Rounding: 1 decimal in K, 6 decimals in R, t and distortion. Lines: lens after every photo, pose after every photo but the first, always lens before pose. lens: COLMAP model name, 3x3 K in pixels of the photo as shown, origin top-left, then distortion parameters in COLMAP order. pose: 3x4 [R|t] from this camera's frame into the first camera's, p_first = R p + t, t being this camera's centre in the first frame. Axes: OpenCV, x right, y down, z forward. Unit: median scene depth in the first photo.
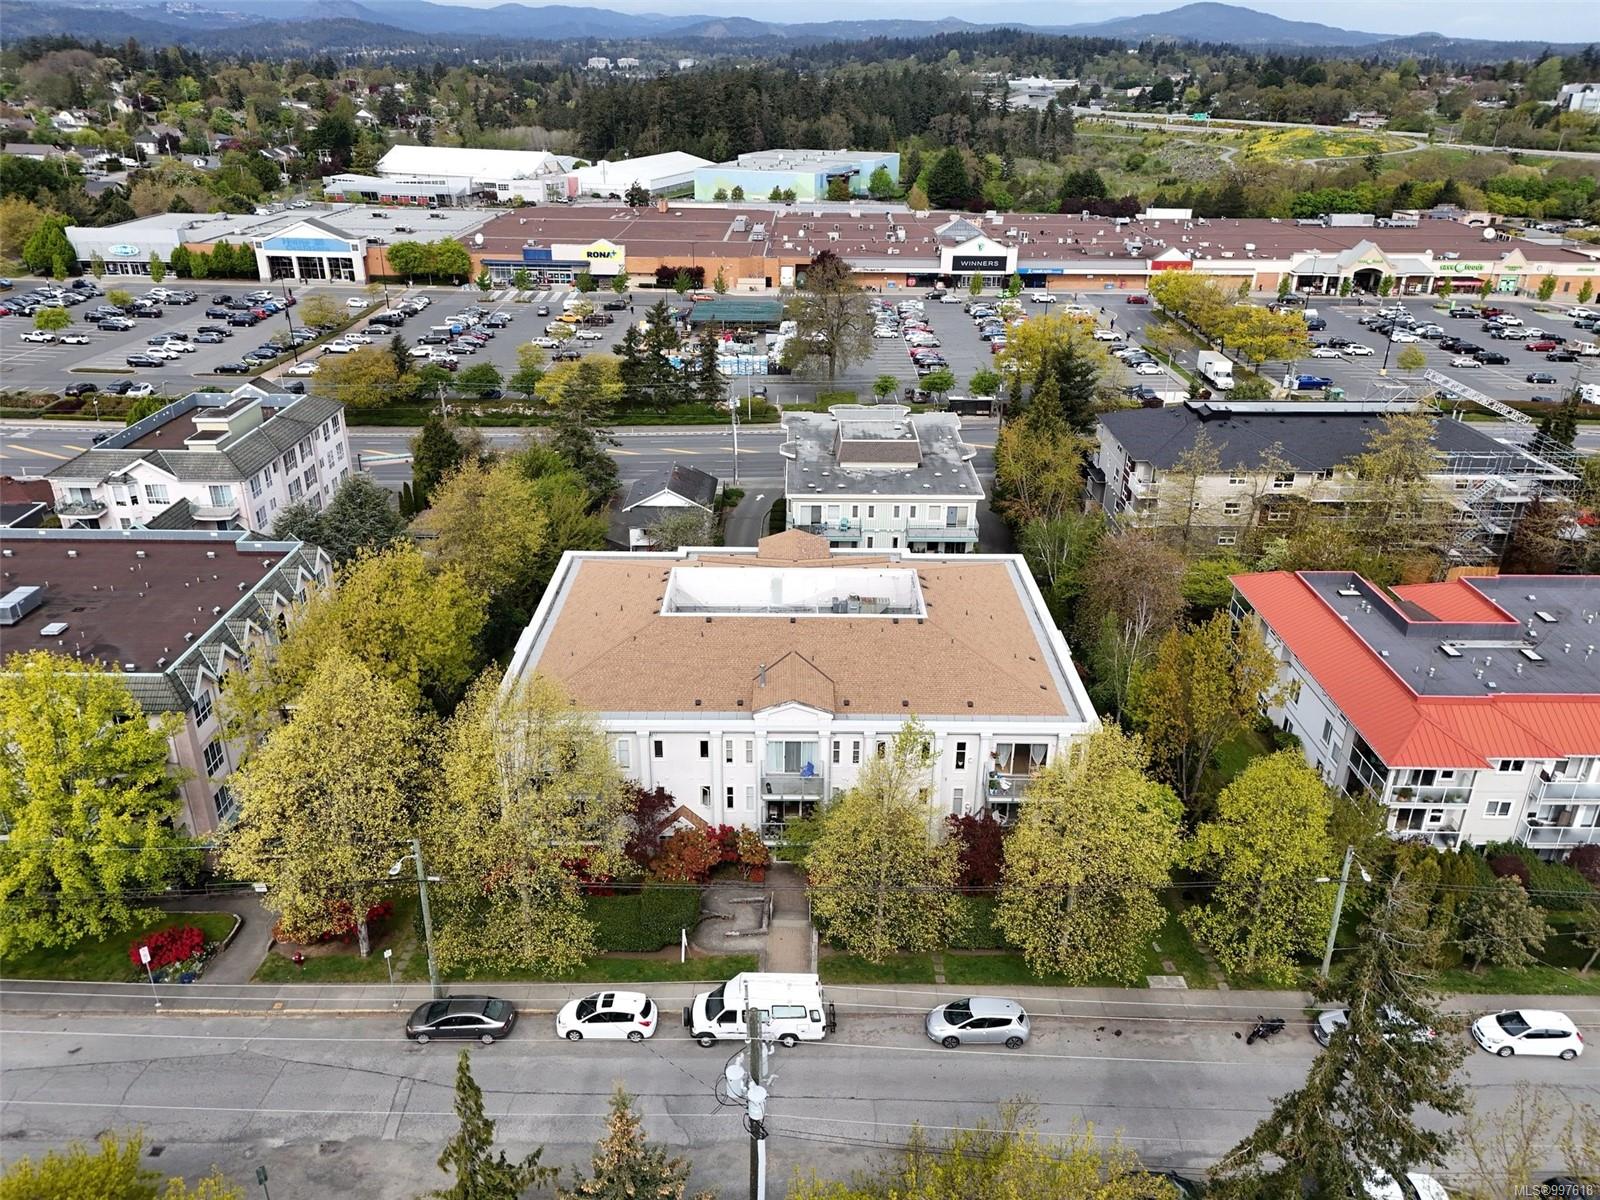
lens RADIAL K [[1172.7, 0, 800.0], [0, 1172.7, 600.0], [0, 0, 1]] dist [0.071109, -0.068934]
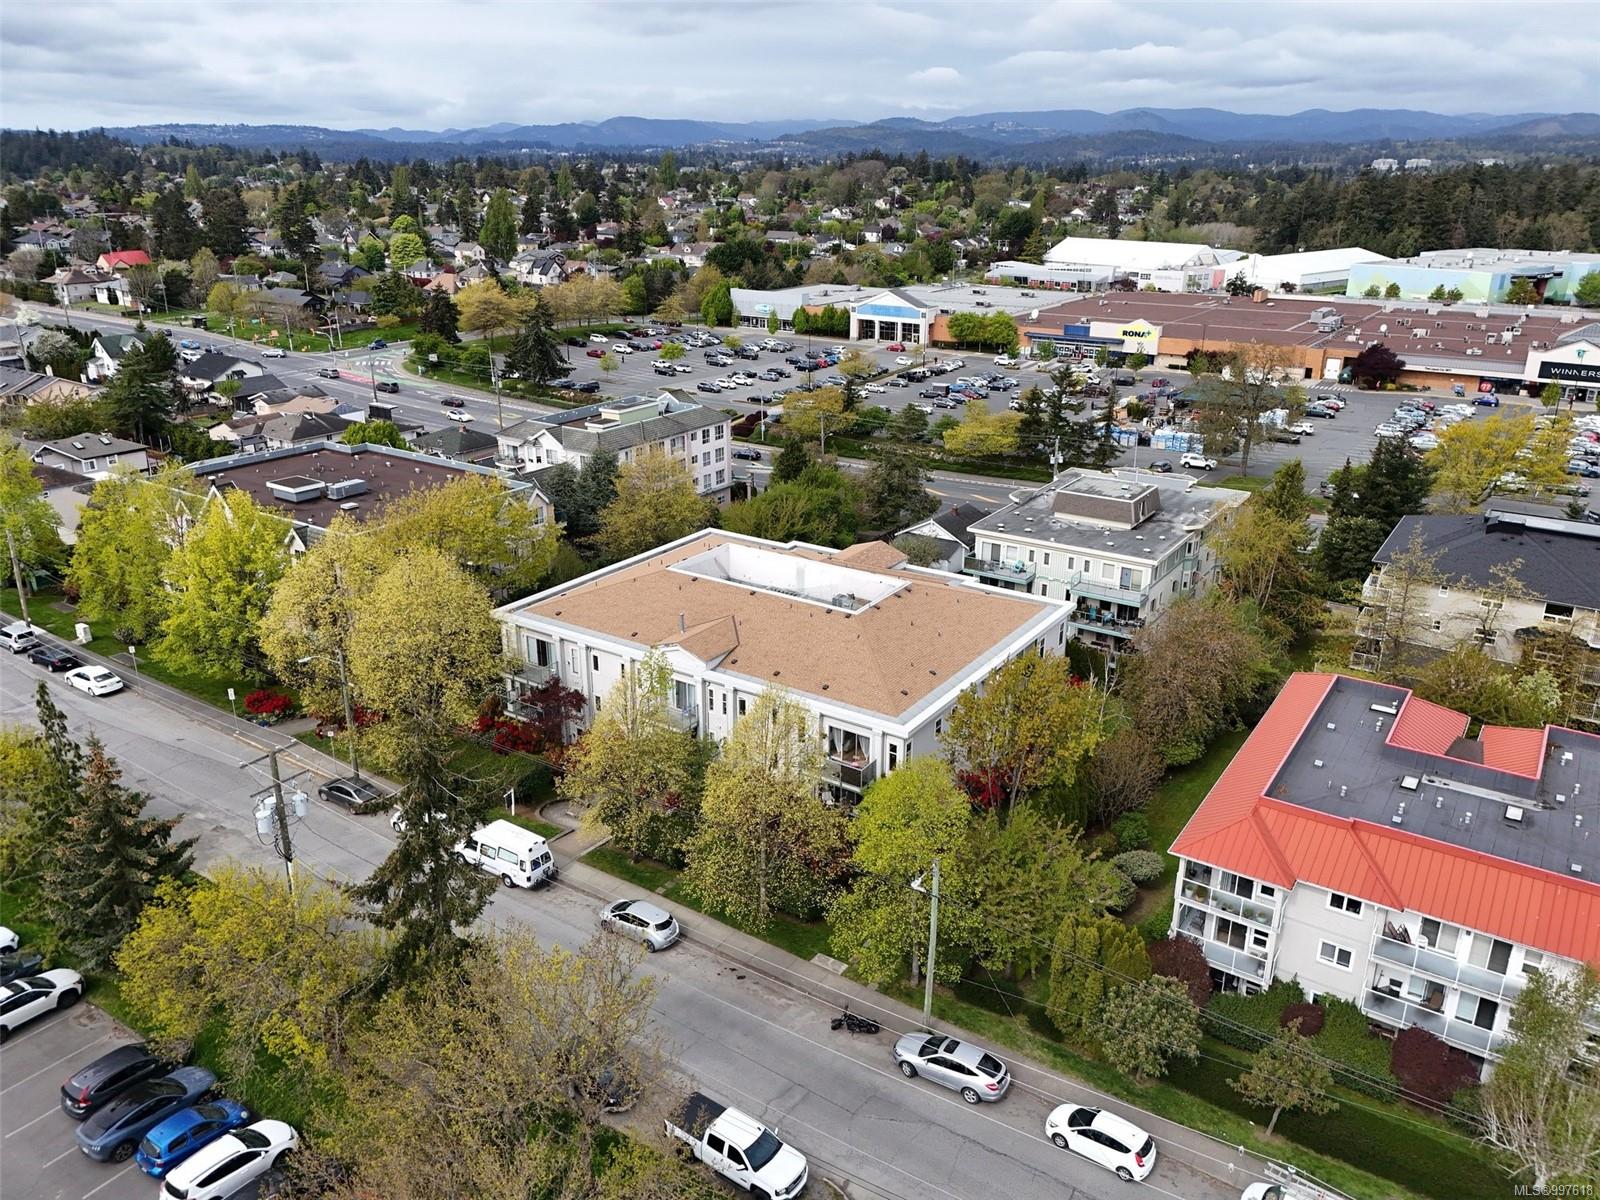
lens RADIAL K [[1172.7, 0, 800.0], [0, 1172.7, 600.0], [0, 0, 1]] dist [0.071109, -0.068934]
pose [[0.826569, 0.188450, -0.530350, 0.176643], [-0.228401, 0.973515, -0.010050, 0.007096], [0.514410, 0.129440, 0.847719, 0.017561]]
